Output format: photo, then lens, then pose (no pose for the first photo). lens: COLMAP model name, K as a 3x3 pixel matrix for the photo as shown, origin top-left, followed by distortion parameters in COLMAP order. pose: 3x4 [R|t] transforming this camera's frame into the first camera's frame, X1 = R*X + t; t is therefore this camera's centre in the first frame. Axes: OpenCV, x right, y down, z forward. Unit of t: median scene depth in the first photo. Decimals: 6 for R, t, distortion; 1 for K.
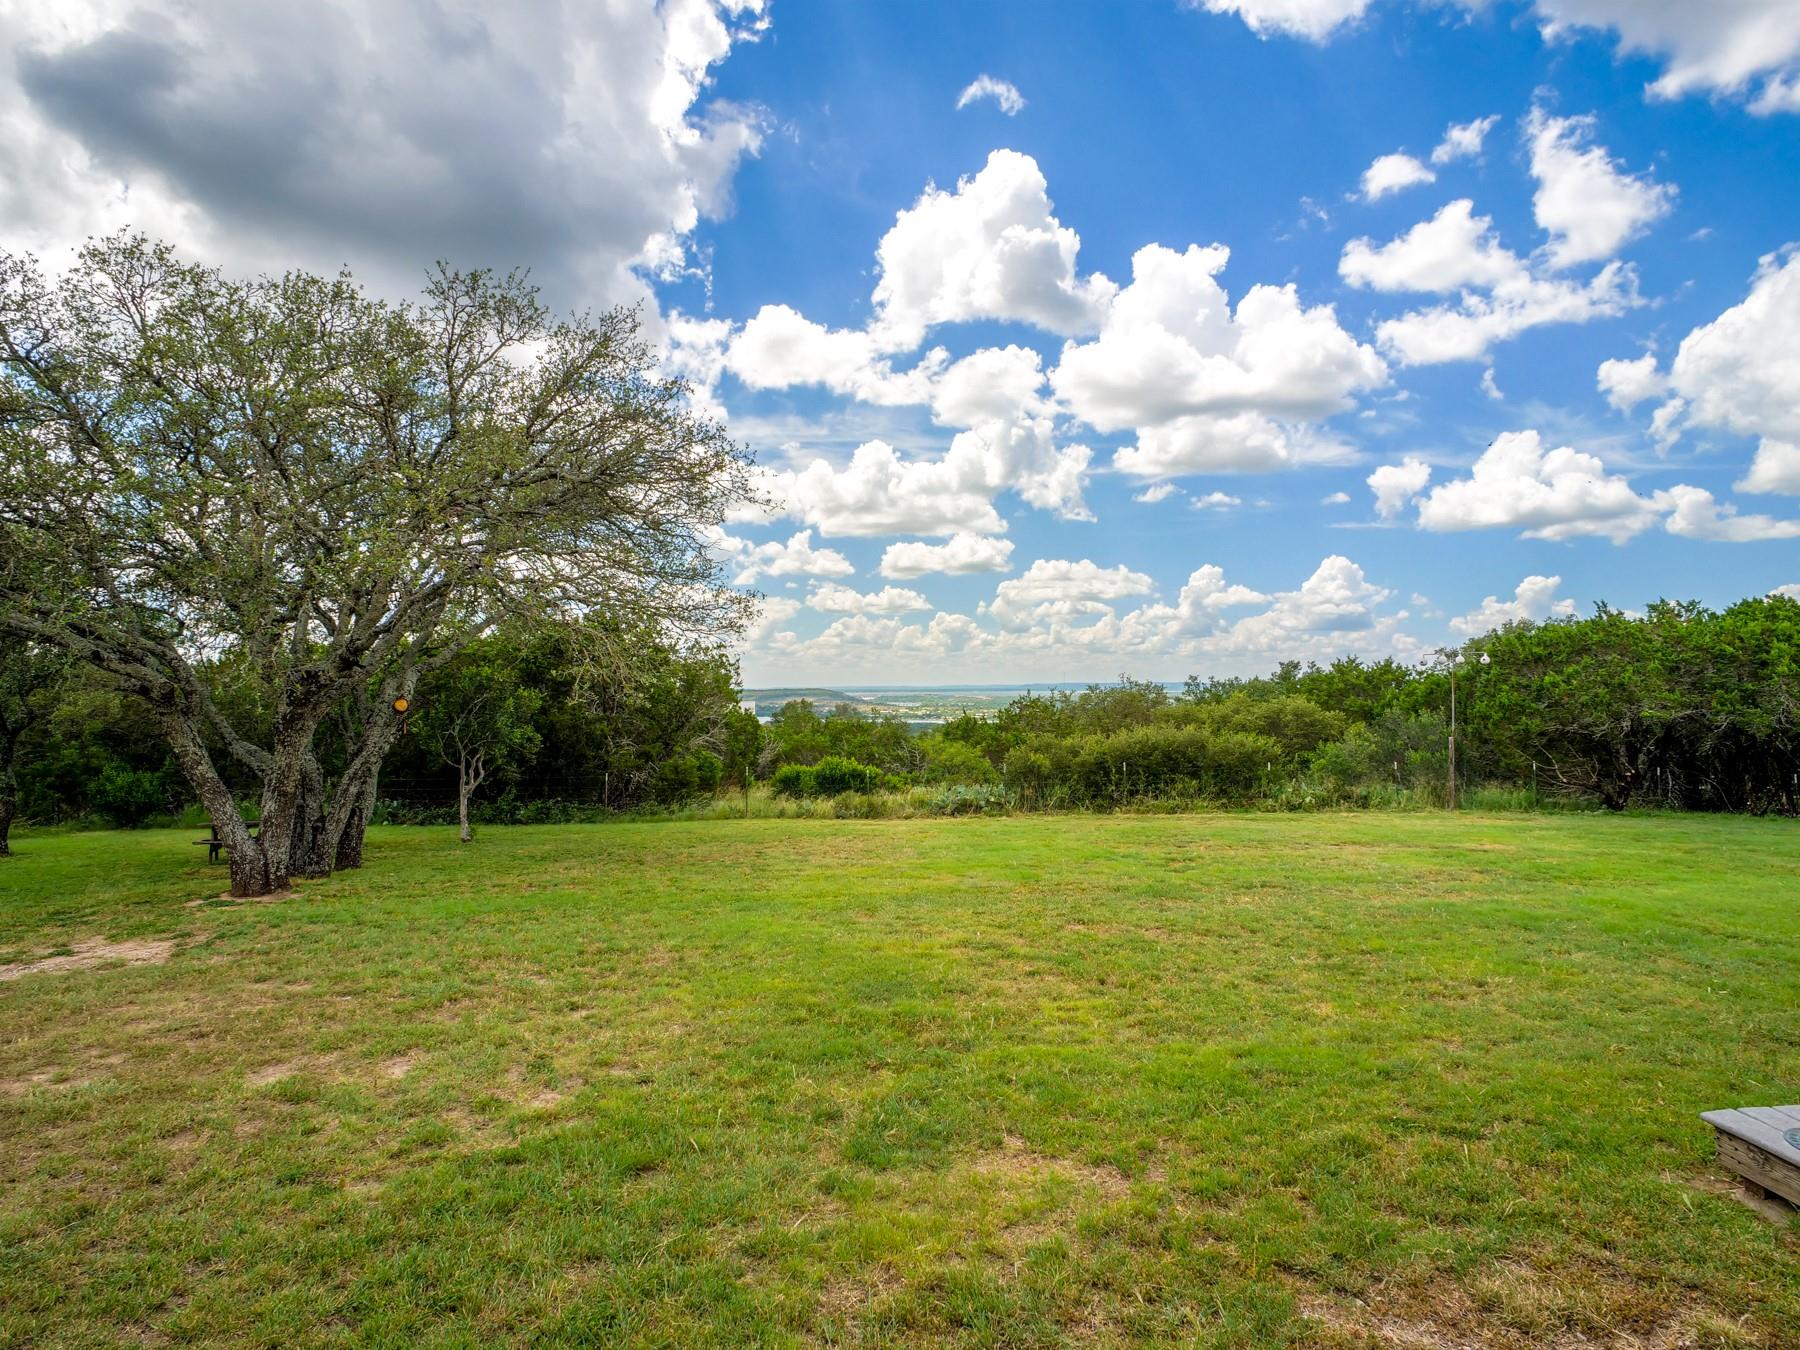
lens RADIAL K [[979.0, 0, 902.4], [0, 979.0, 659.9], [0, 0, 1]] dist [-0.018115, 0.001476]
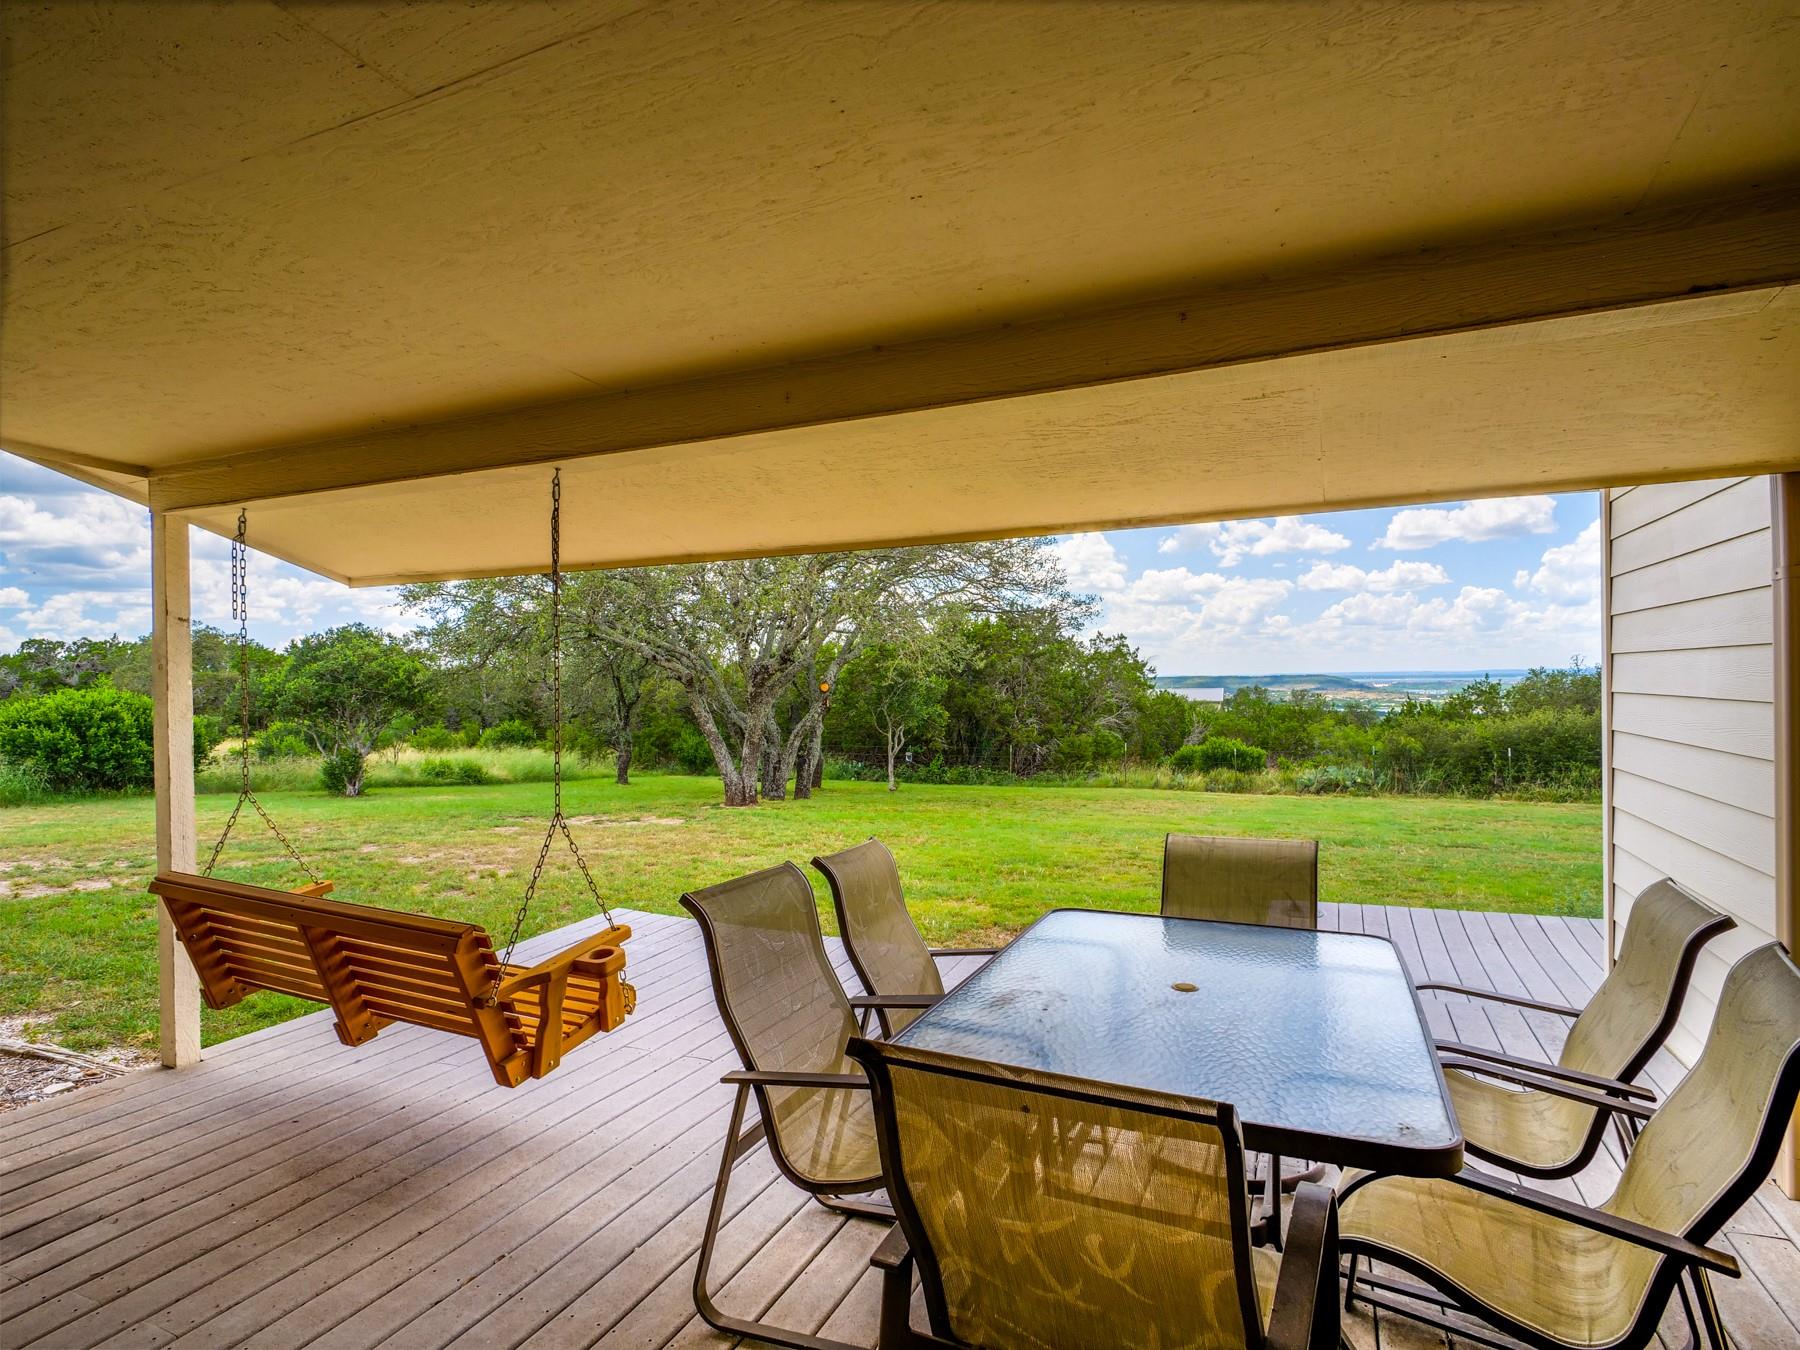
lens RADIAL K [[979.0, 0, 899.1], [0, 979.0, 676.8], [0, 0, 1]] dist [-0.018115, 0.001476]
pose [[0.881321, -0.006376, -0.472476, 0.149820], [0.020668, 0.999472, 0.025066, -0.002195], [0.472066, -0.031856, 0.880987, -0.130699]]
